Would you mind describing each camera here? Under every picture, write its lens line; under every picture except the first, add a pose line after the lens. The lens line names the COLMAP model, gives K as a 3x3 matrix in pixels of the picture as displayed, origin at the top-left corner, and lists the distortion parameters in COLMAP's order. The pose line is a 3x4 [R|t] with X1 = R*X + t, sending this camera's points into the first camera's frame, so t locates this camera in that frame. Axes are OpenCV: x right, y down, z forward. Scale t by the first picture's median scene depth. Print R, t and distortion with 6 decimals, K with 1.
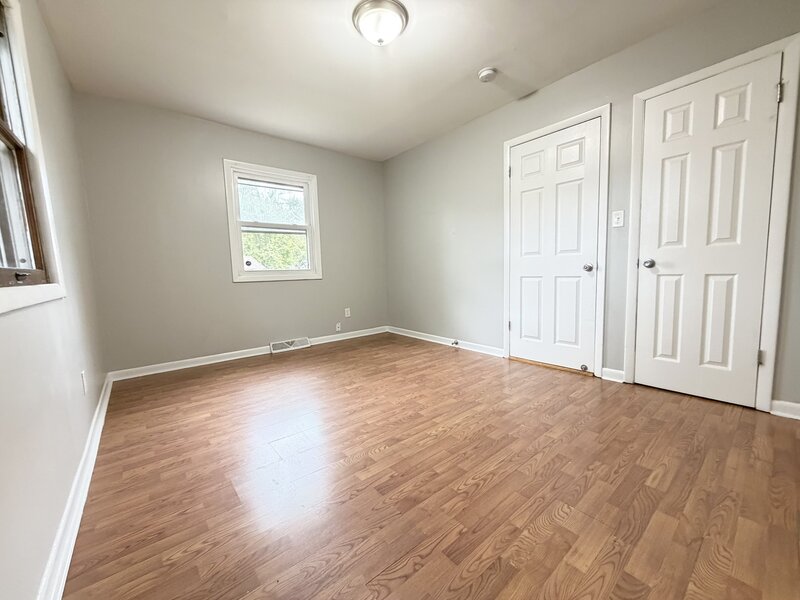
lens RADIAL K [[319.3, 0, 400.0], [0, 319.3, 300.0], [0, 0, 1]] dist [0.000784, 0.000063]
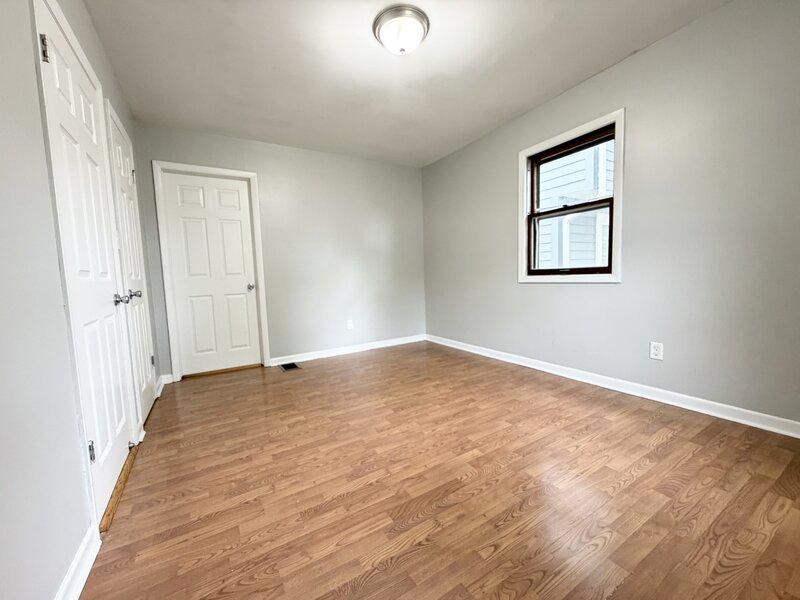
lens RADIAL K [[319.3, 0, 400.0], [0, 319.3, 300.0], [0, 0, 1]] dist [0.000784, 0.000063]
pose [[-0.986044, 0.057564, 0.156219, -0.132831], [0.083955, 0.982206, 0.167996, -0.179261], [-0.143768, 0.178767, -0.973331, 1.714197]]
